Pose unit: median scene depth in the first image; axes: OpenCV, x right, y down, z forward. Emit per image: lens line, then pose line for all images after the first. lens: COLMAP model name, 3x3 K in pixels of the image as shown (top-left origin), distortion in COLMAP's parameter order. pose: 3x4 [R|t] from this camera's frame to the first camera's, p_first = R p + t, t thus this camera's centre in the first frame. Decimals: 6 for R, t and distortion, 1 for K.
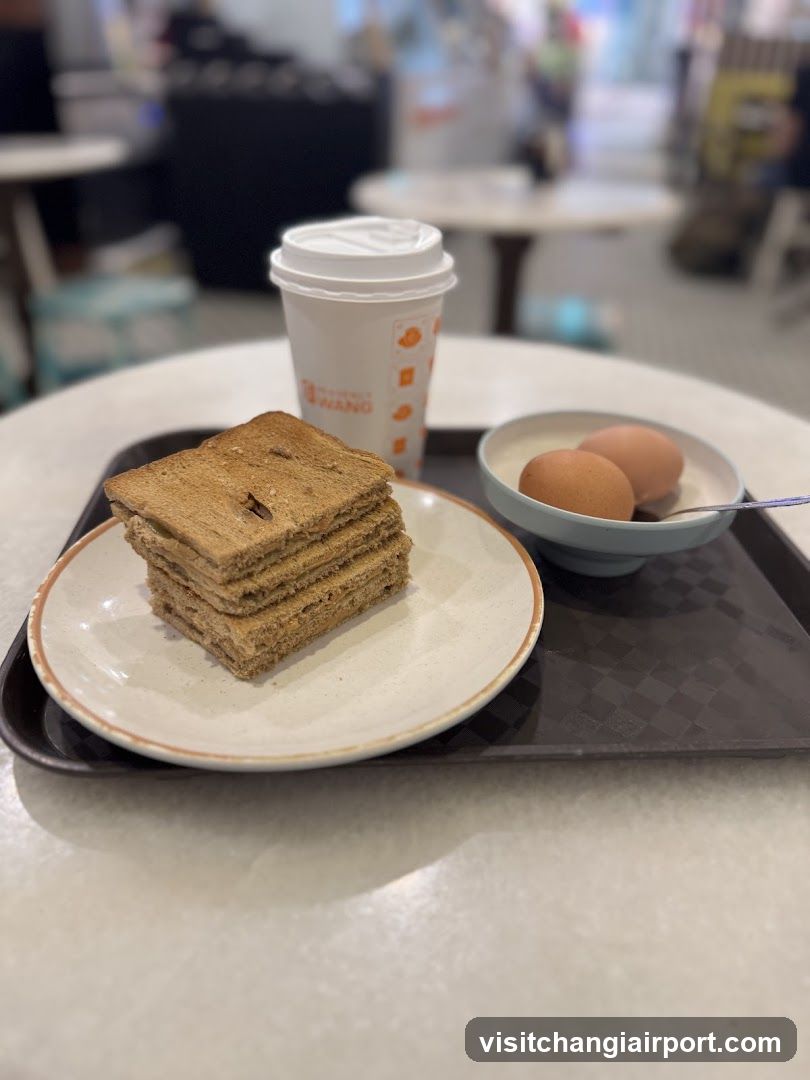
lens RADIAL K [[822.4, 0, 405.8], [0, 822.4, 537.9], [0, 0, 1]] dist [-0.020280, -0.028476]
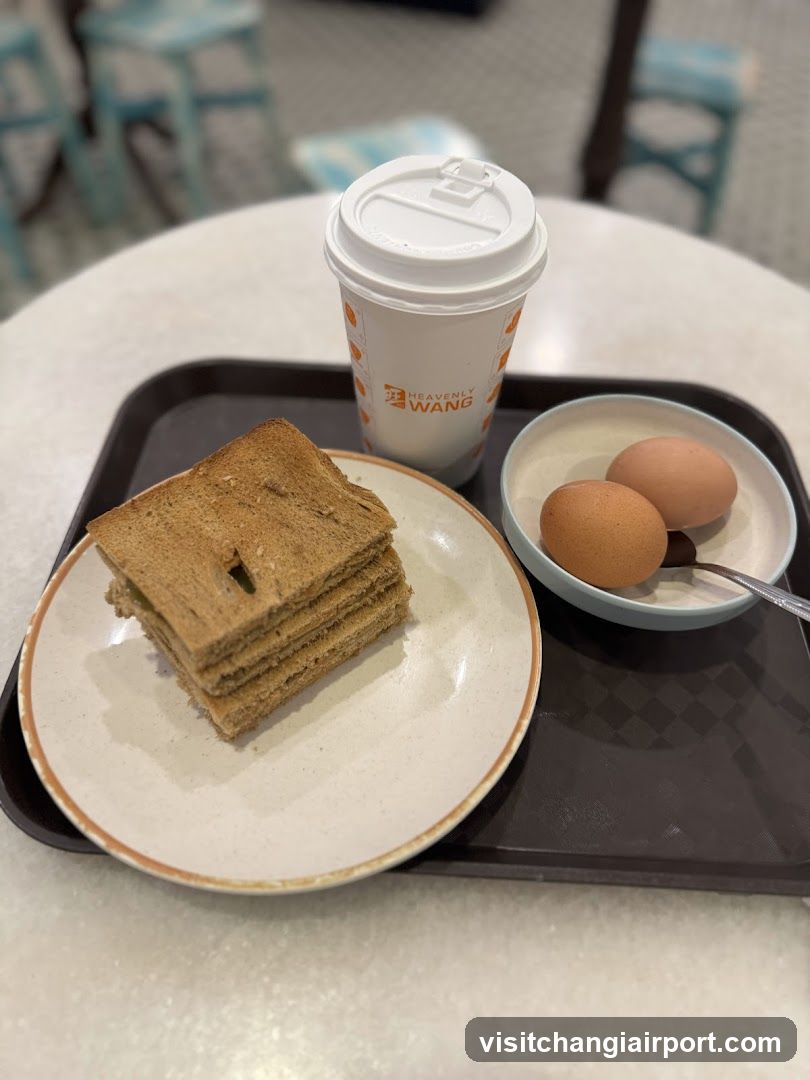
lens RADIAL K [[822.4, 0, 405.2], [0, 822.4, 534.7], [0, 0, 1]] dist [-0.020280, -0.028476]
pose [[0.991983, 0.092493, -0.086111, 0.081375], [-0.058939, 0.941376, 0.332172, -0.396922], [0.111786, -0.324433, 0.939280, 0.148168]]
